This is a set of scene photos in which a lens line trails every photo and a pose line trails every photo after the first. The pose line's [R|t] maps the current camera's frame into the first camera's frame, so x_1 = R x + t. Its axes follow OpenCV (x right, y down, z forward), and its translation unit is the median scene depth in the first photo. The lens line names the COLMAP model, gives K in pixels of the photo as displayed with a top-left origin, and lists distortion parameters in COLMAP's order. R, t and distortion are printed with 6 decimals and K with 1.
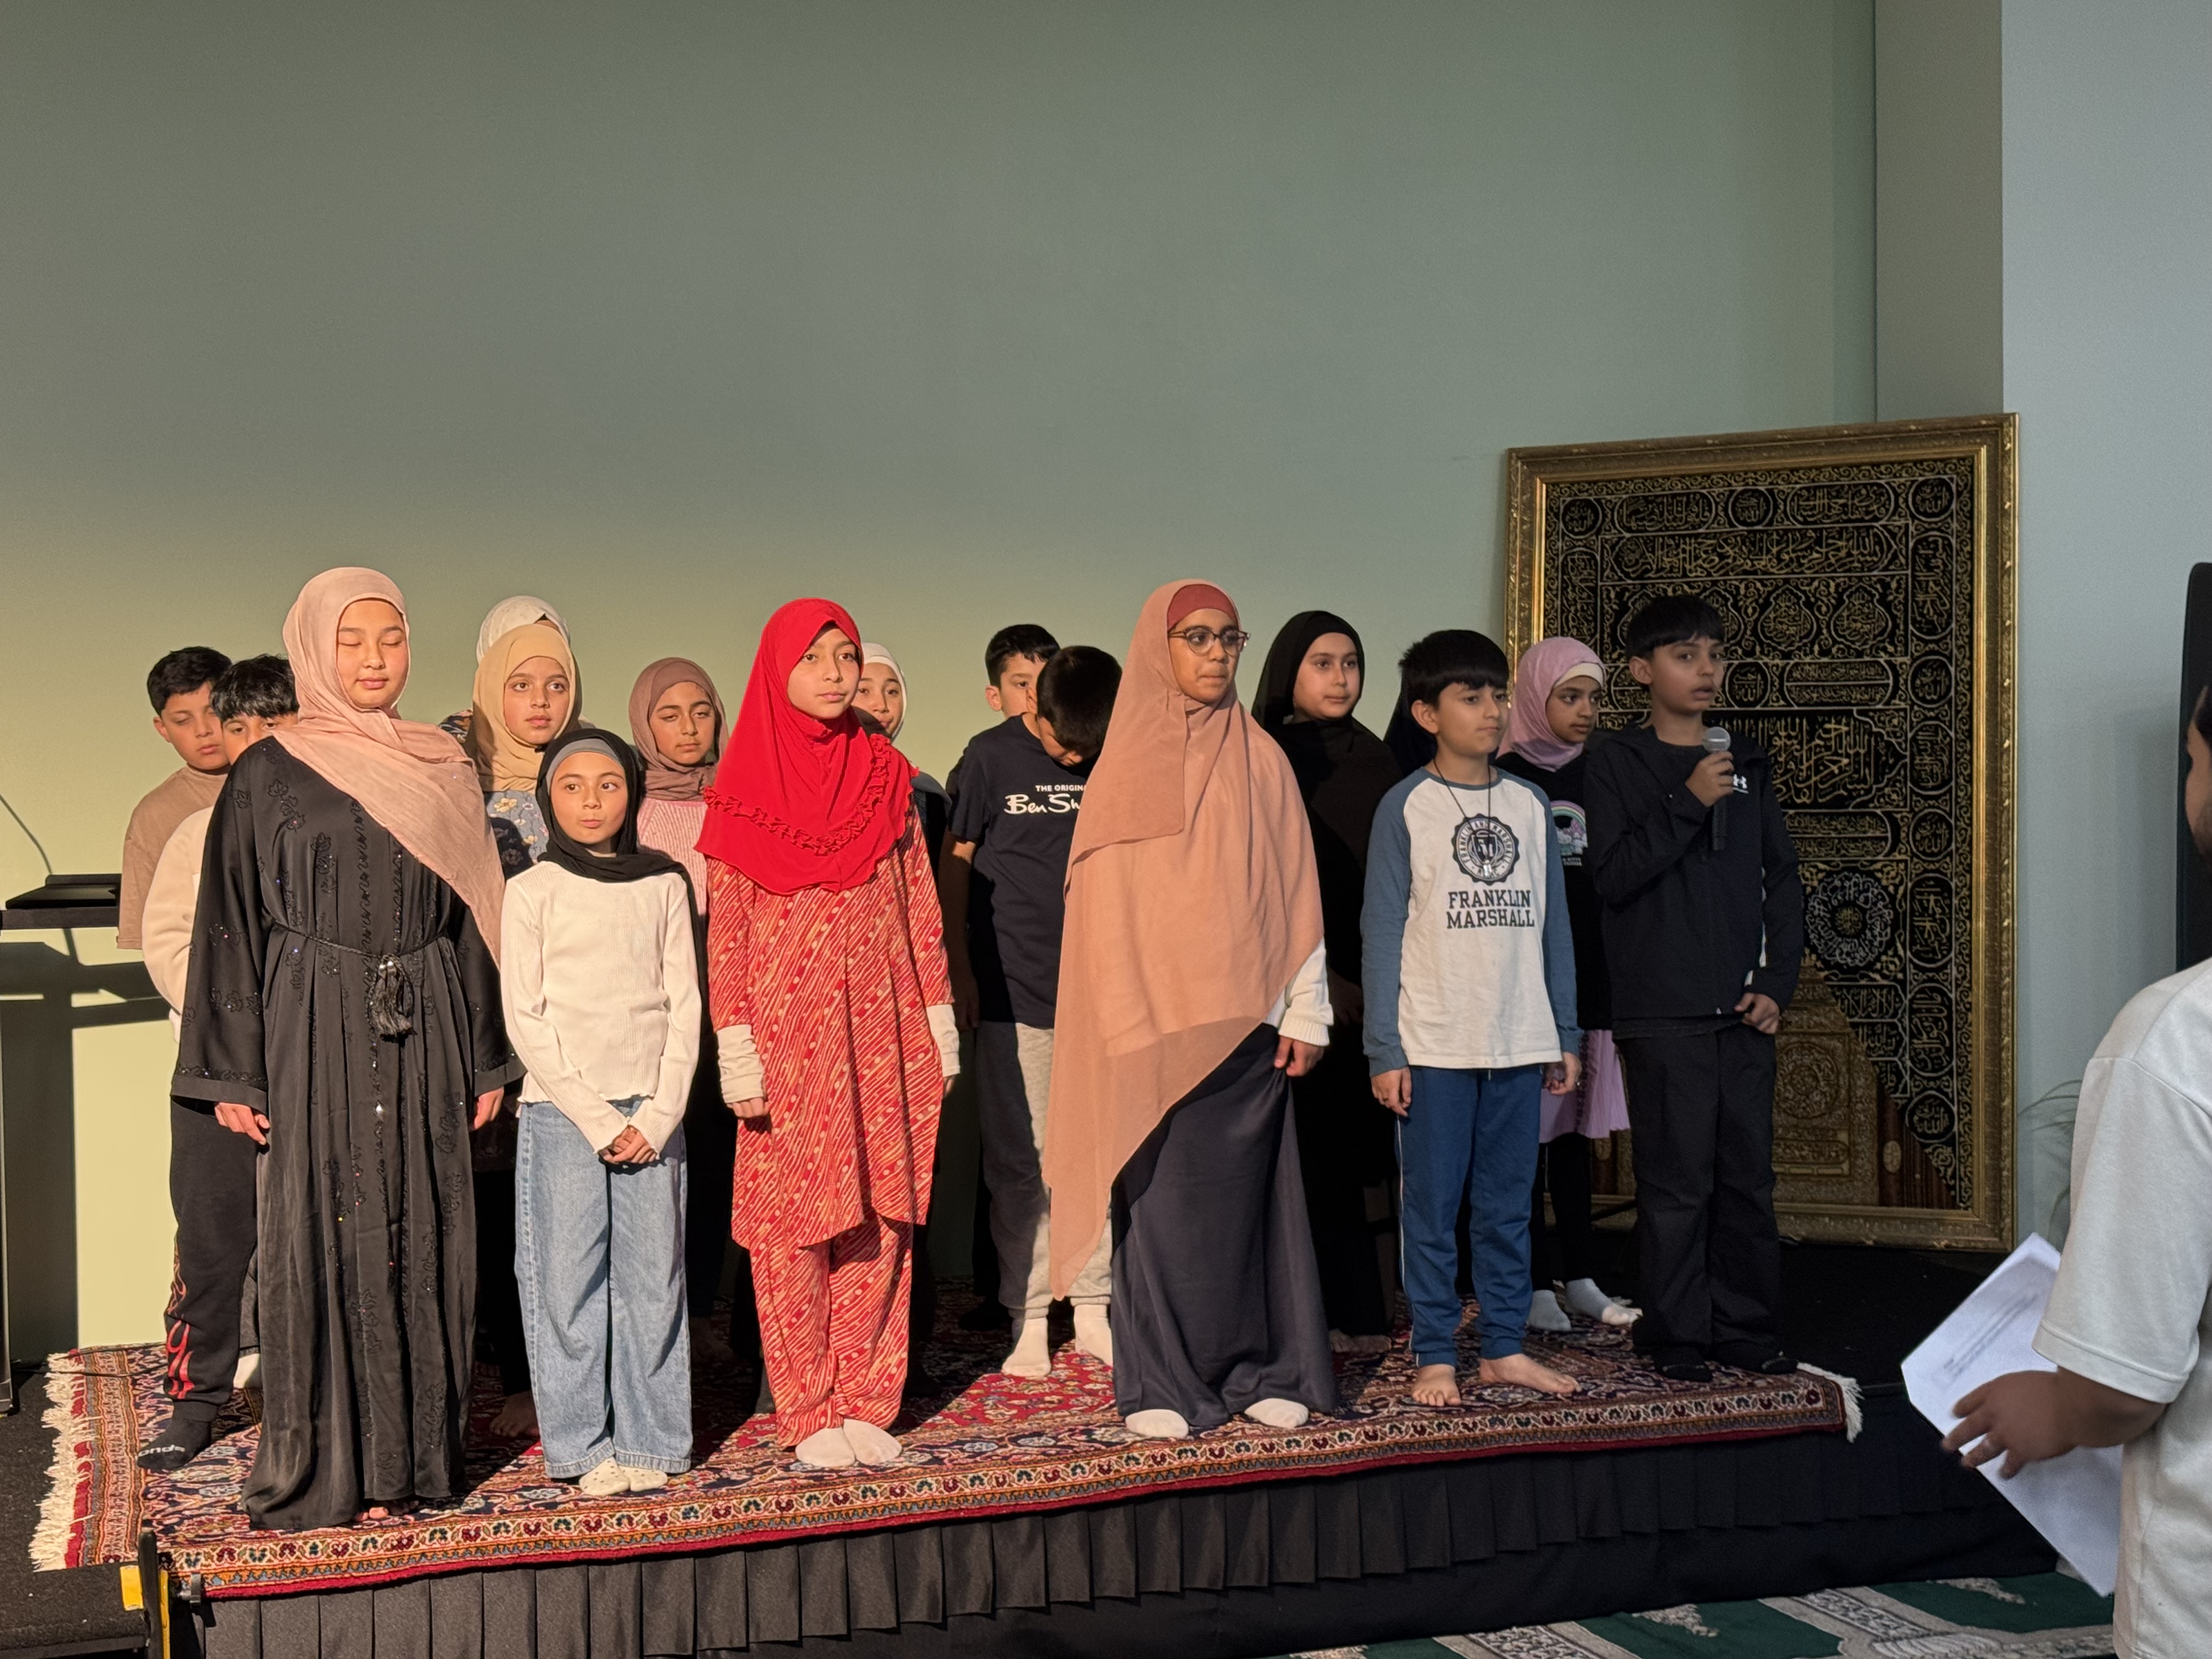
lens RADIAL K [[3094.4, 0, 1095.7], [0, 3094.4, 821.5], [0, 0, 1]] dist [0.040927, 0.000000]
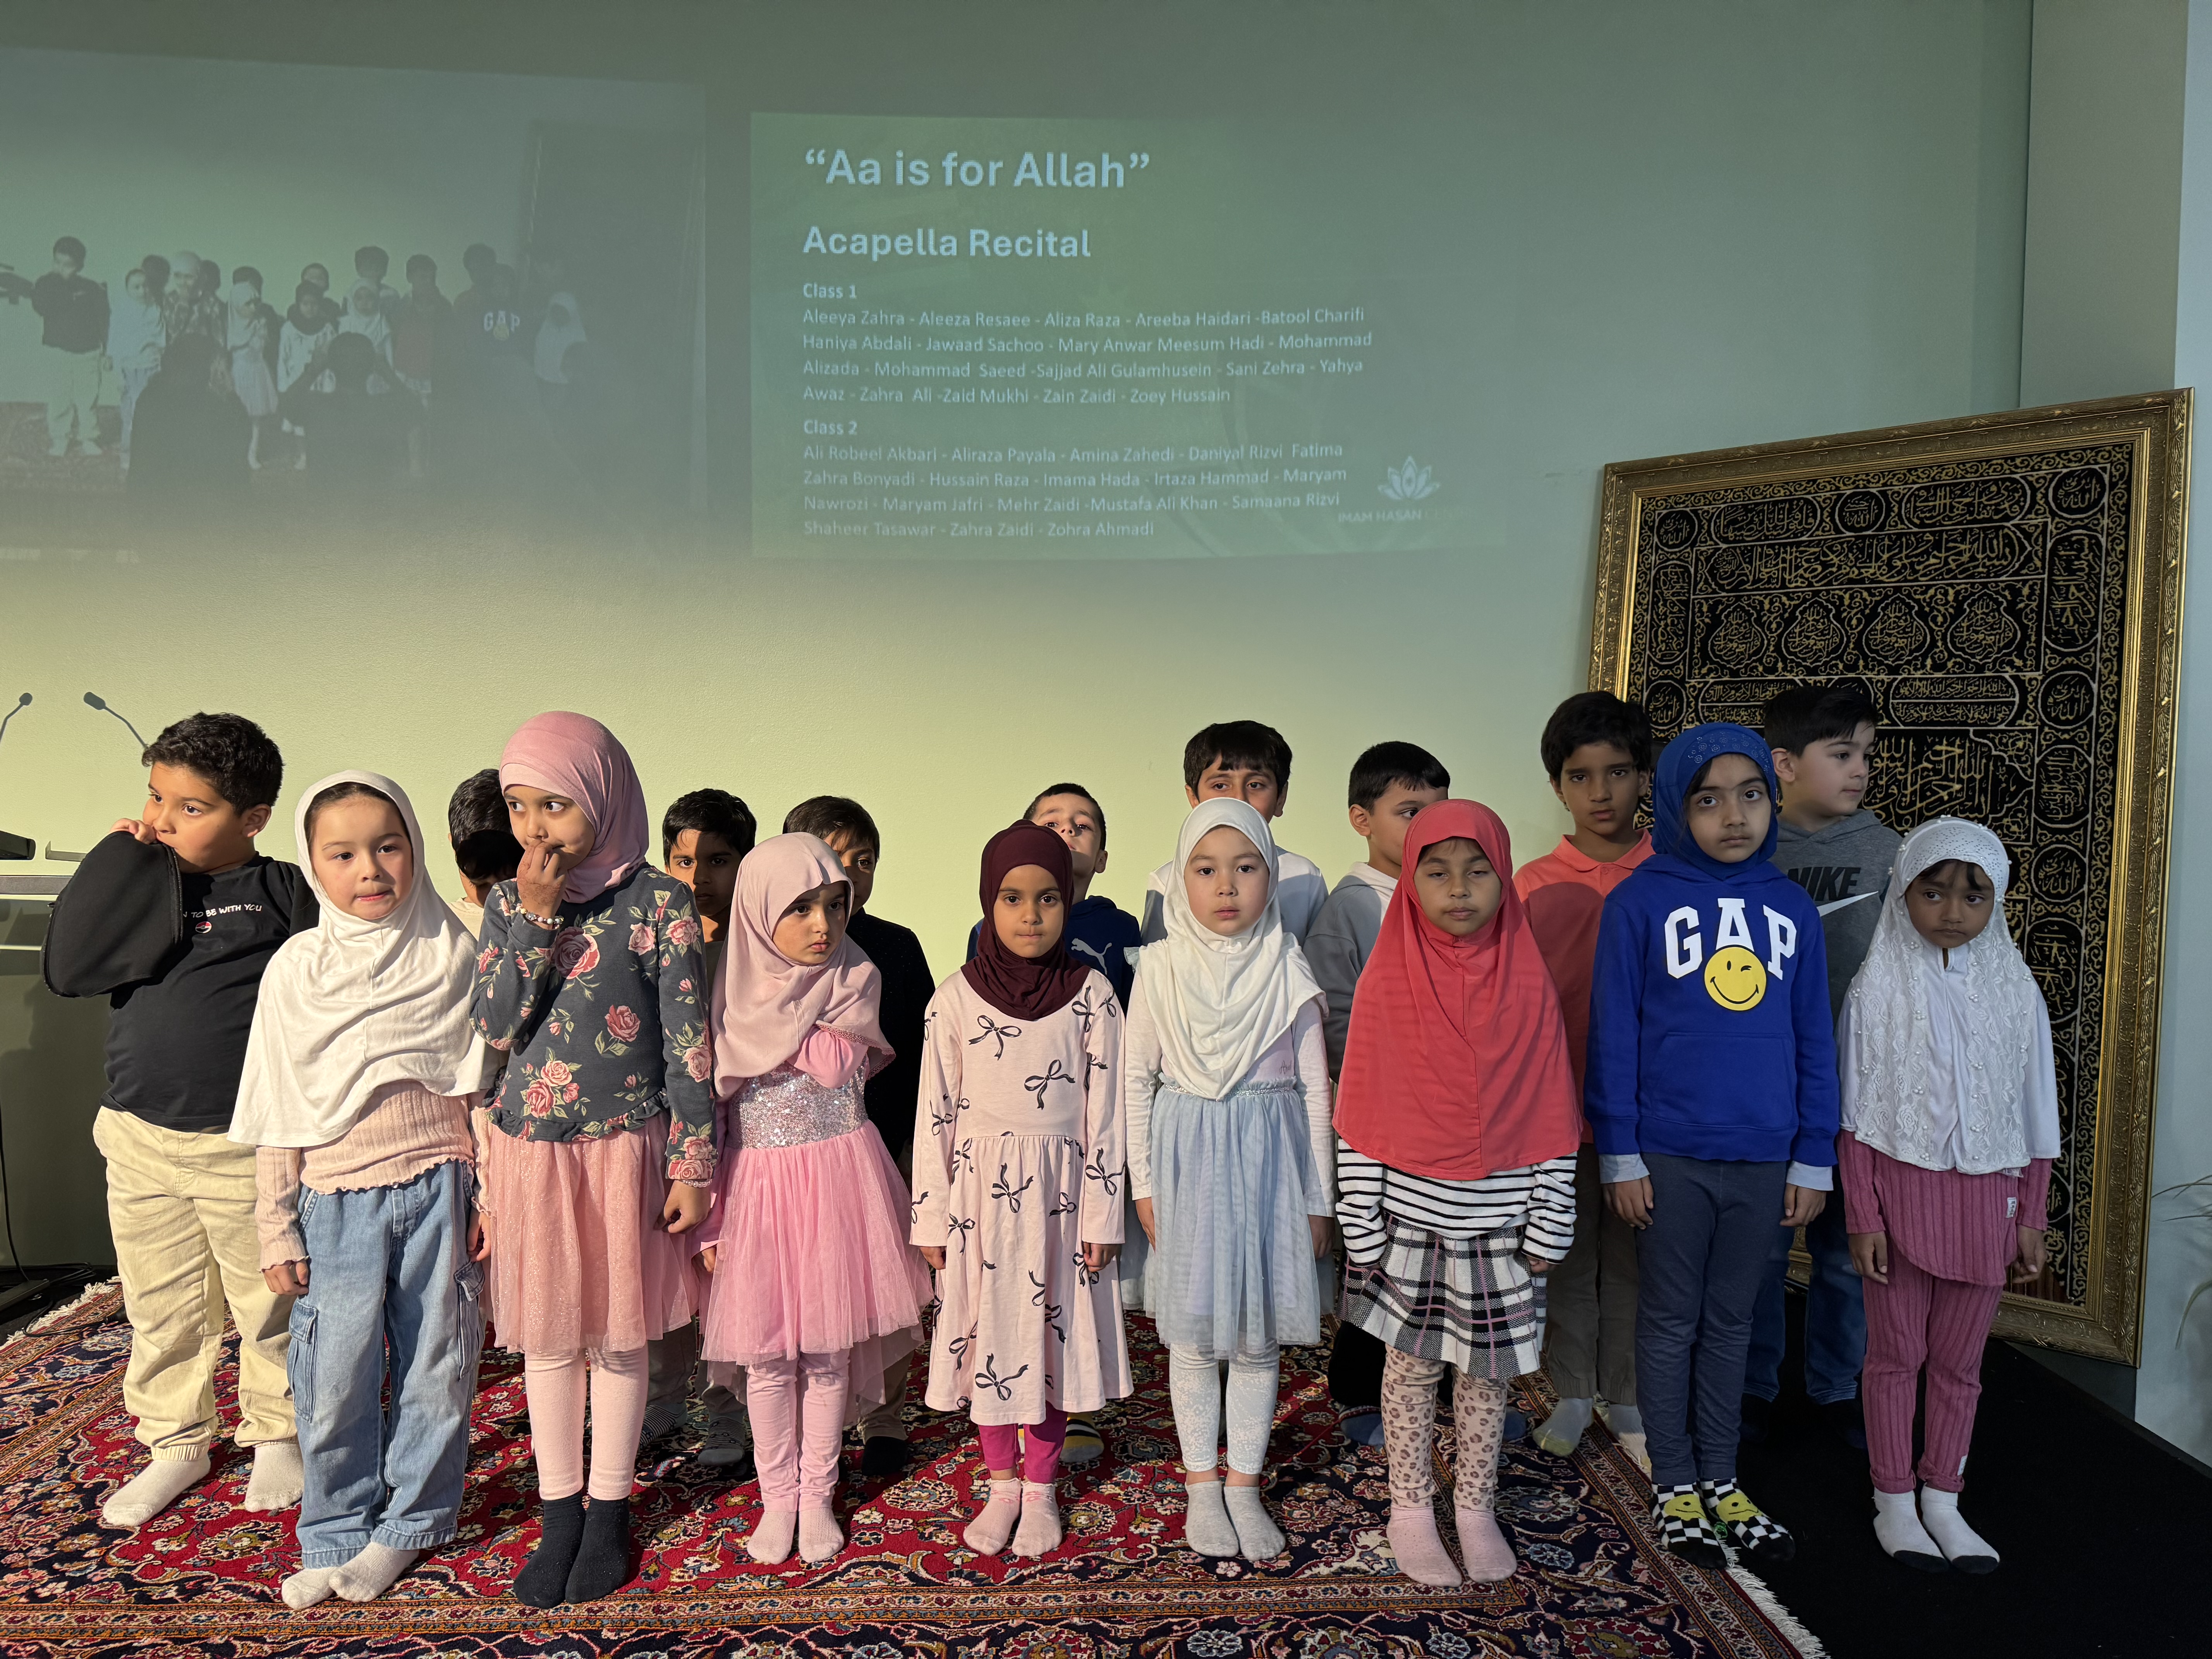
lens RADIAL K [[1542.7, 0, 1111.9], [0, 1542.7, 834.9], [0, 0, 1]] dist [0.020280, -0.043100]
pose [[0.955214, 0.040784, -0.293092, 0.179101], [-0.032175, 0.998899, 0.034138, -0.016697], [0.294162, -0.023179, 0.955474, 0.639052]]
